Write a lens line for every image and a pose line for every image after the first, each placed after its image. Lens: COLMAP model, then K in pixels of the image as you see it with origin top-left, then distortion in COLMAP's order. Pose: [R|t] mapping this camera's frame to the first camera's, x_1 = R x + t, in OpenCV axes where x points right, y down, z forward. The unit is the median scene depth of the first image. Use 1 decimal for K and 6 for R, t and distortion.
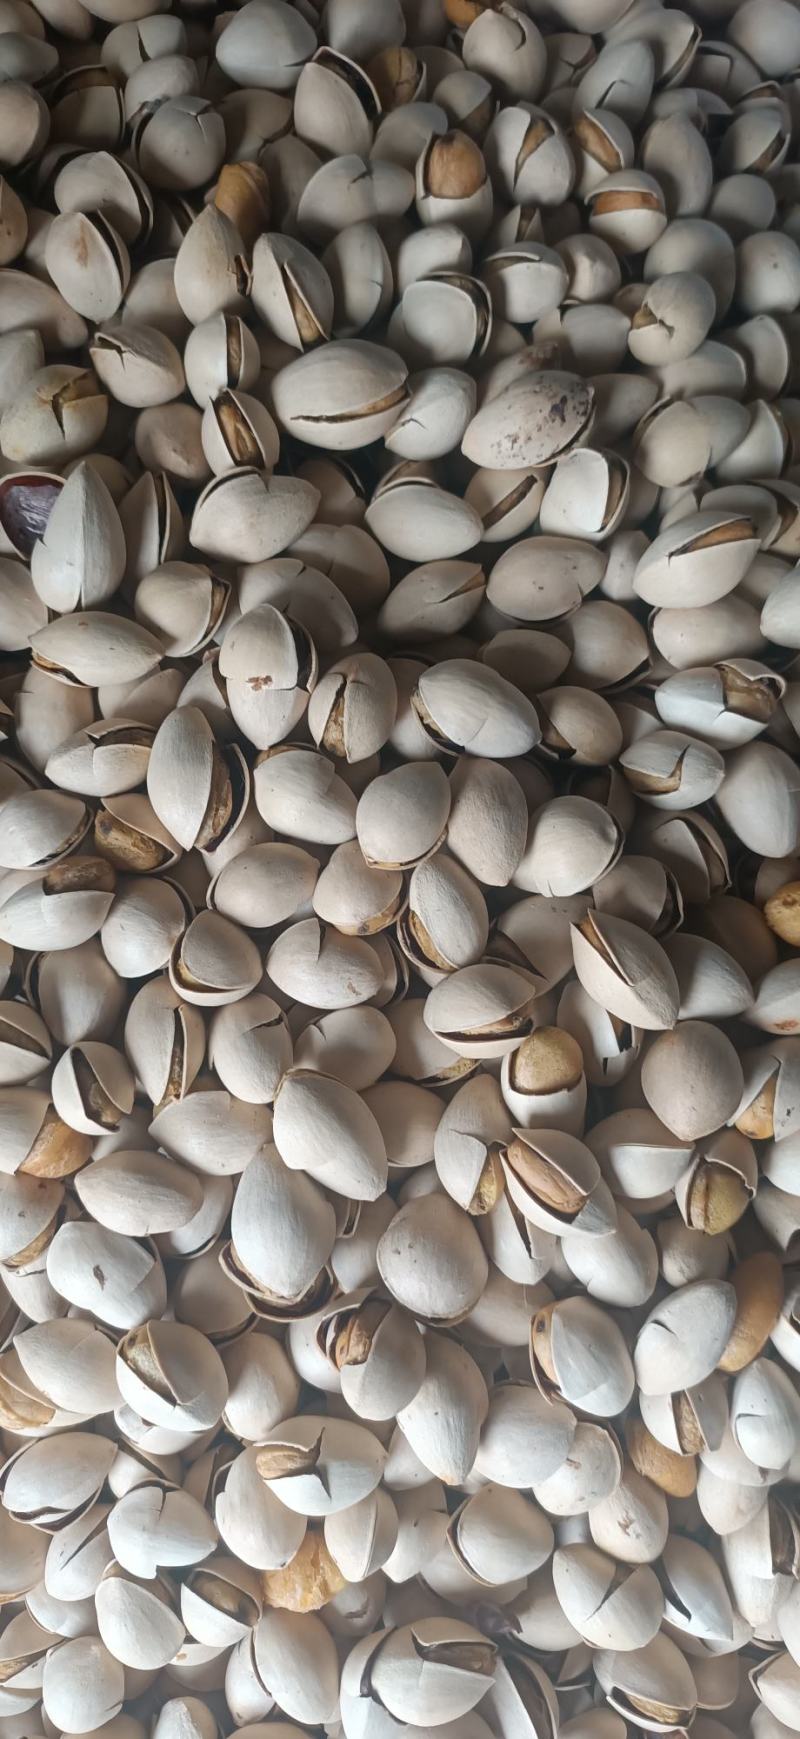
lens RADIAL K [[1303.6, 0, 400.0], [0, 1303.6, 869.5], [0, 0, 1]] dist [0.022828, -0.031412]
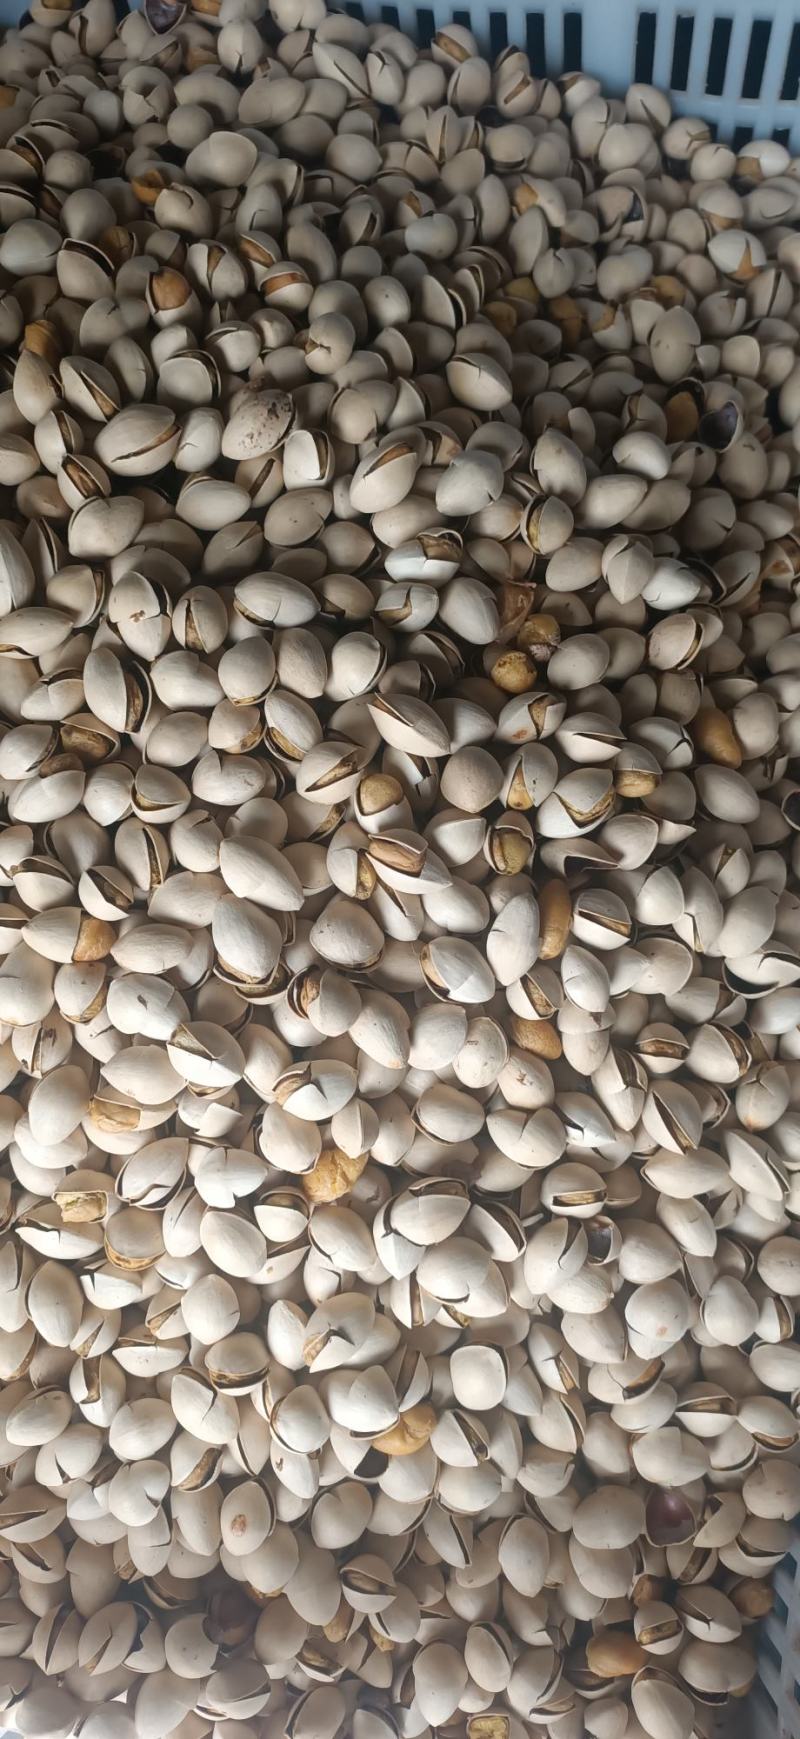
lens RADIAL K [[1292.1, 0, 400.0], [0, 1292.1, 869.5], [0, 0, 1]] dist [0.005543, 0.041602]
pose [[0.956631, -0.285011, 0.060214, 0.015227], [0.288930, 0.954675, -0.071521, 0.339156], [-0.037100, 0.085817, 0.995620, -0.530342]]
